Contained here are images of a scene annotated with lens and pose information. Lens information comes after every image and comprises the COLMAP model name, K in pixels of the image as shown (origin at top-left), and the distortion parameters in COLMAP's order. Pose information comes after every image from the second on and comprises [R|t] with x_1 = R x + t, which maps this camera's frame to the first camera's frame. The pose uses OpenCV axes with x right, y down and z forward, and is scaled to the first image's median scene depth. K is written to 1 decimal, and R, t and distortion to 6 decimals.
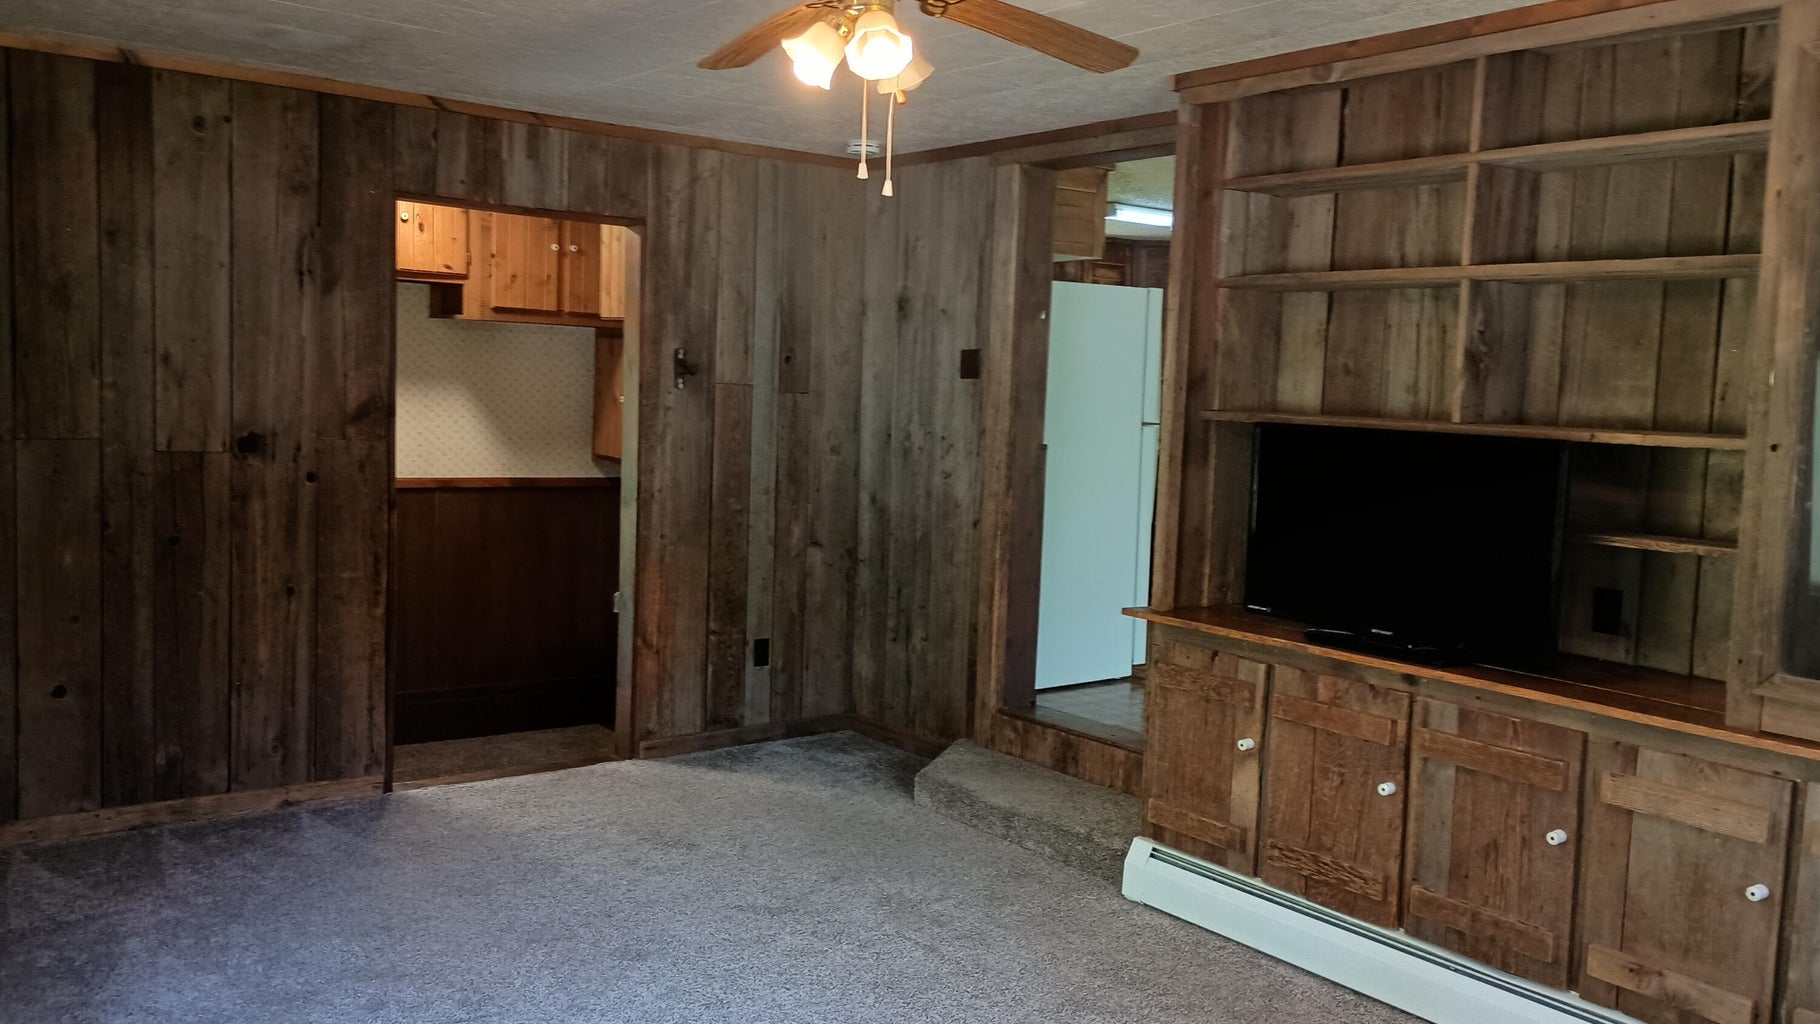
lens RADIAL K [[1525.1, 0, 906.7], [0, 1525.1, 502.0], [0, 0, 1]] dist [0.060647, -0.055819]
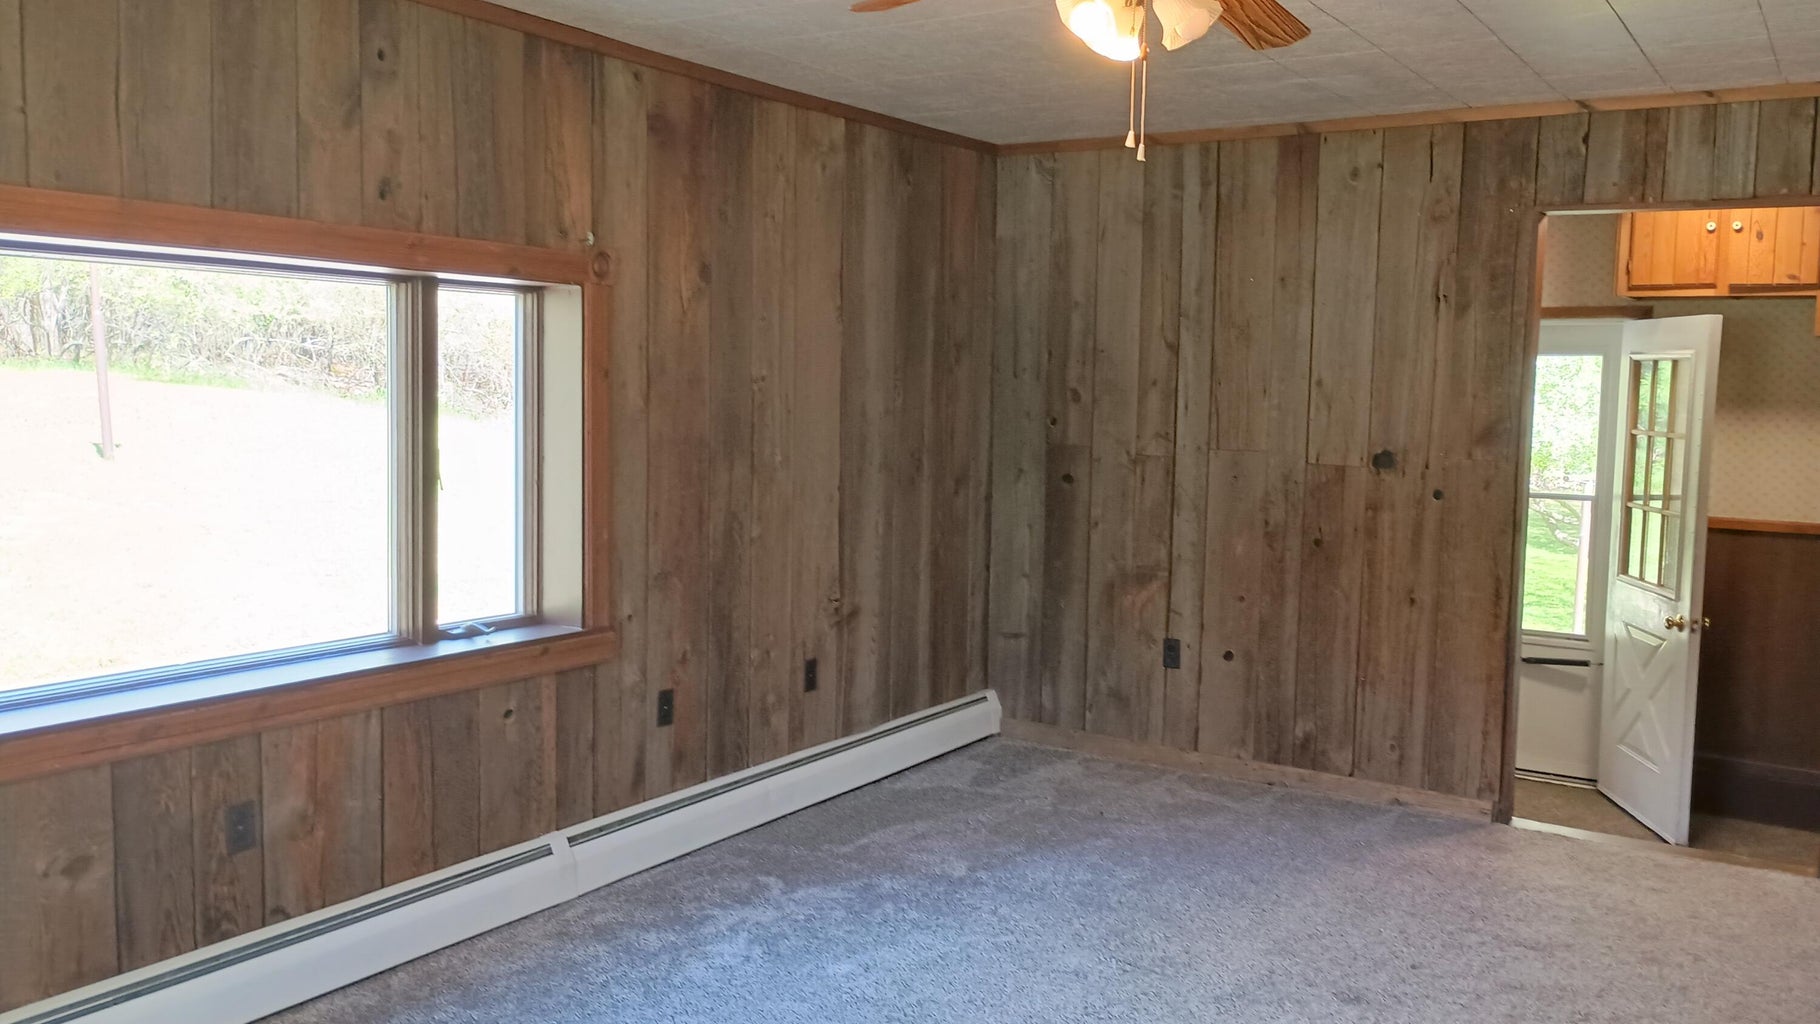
lens RADIAL K [[1525.1, 0, 907.5], [0, 1525.1, 507.2], [0, 0, 1]] dist [0.060647, -0.055819]
pose [[0.323853, 0.049318, -0.944821, 0.487030], [-0.084918, 0.996125, 0.022889, -0.001175], [0.942289, 0.072820, 0.326786, 0.333736]]
